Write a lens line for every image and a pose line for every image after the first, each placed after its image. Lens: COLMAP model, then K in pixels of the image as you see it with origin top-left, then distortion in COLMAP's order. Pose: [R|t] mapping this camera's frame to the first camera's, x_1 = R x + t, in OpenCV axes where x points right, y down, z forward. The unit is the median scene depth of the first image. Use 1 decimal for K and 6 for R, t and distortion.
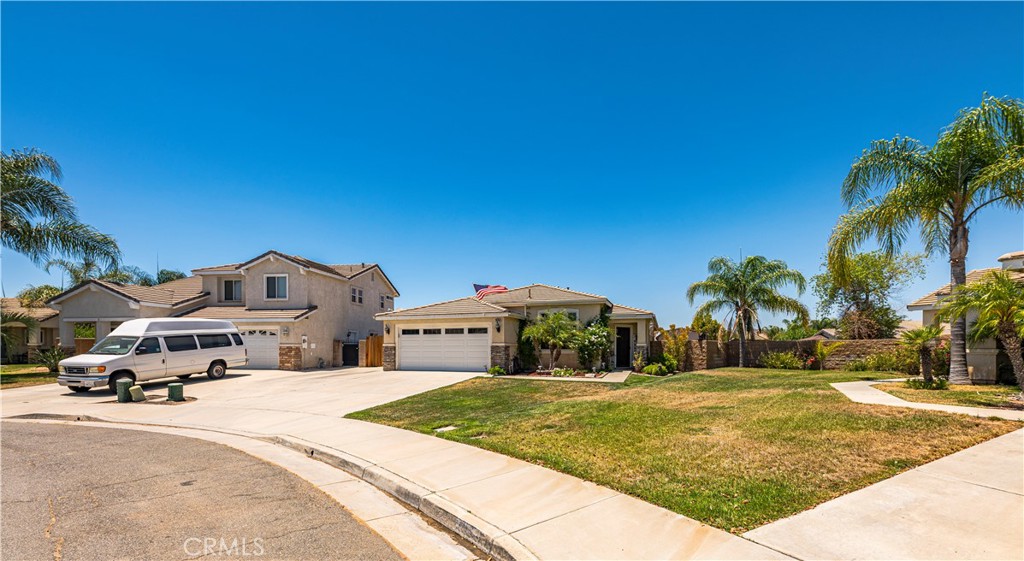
lens RADIAL K [[416.4, 0, 529.9], [0, 416.4, 353.6], [0, 0, 1]] dist [-0.001103, -0.000015]
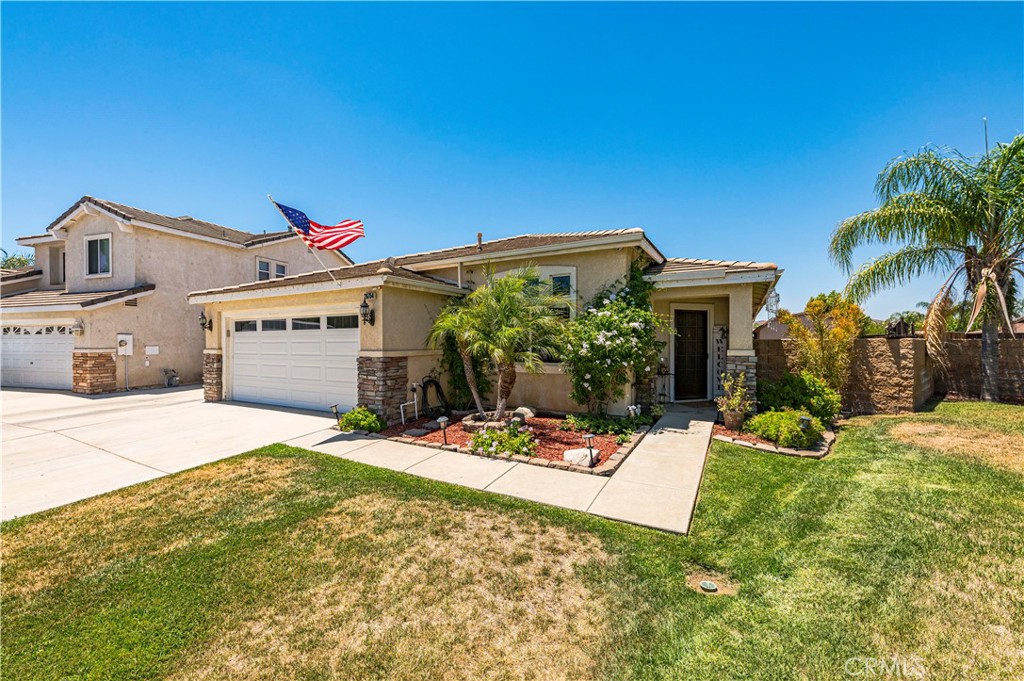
lens RADIAL K [[410.0, 0, 516.1], [0, 410.0, 343.4], [0, 0, 1]] dist [0.006194, -0.002588]
pose [[0.980961, -0.002701, -0.194188, 0.129243], [0.001797, 0.999987, -0.004830, -0.026897], [0.194198, 0.004389, 0.980953, 0.550673]]
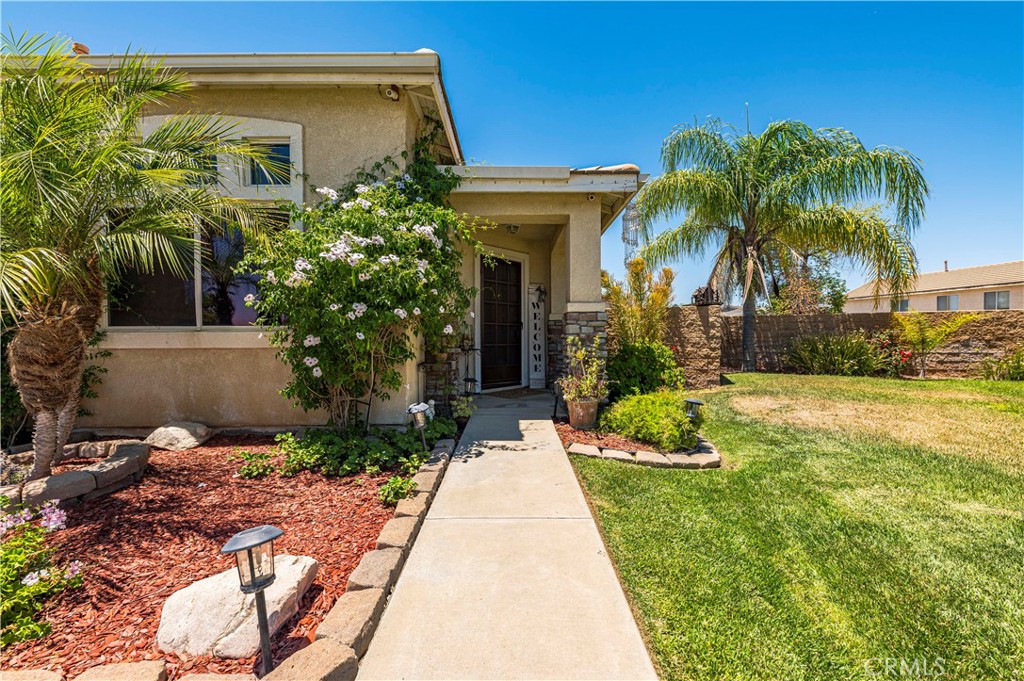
lens RADIAL K [[410.0, 0, 516.0], [0, 410.0, 344.6], [0, 0, 1]] dist [0.006194, -0.002588]
pose [[0.950442, -0.010616, 0.310719, 0.142934], [0.008497, 0.999931, 0.008173, -0.002102], [-0.310785, -0.005128, 0.950467, 0.728658]]
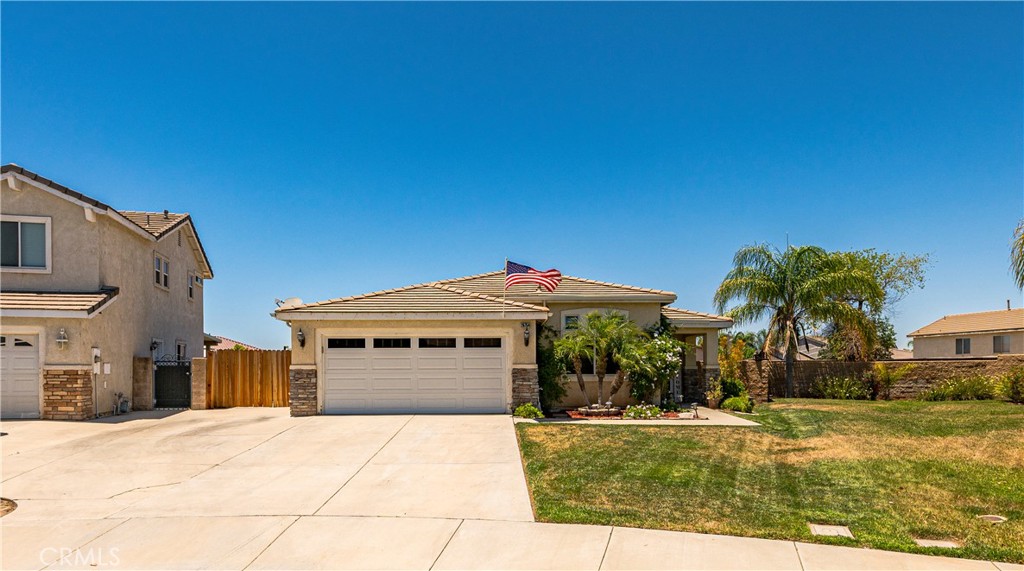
lens RADIAL K [[618.7, 0, 519.5], [0, 618.7, 373.4], [0, 0, 1]] dist [0.002257, 0.002435]
pose [[0.940979, -0.002930, 0.338453, -0.334582], [0.006099, 0.999947, -0.008299, -0.004550], [-0.338410, 0.009873, 0.940947, 0.159230]]
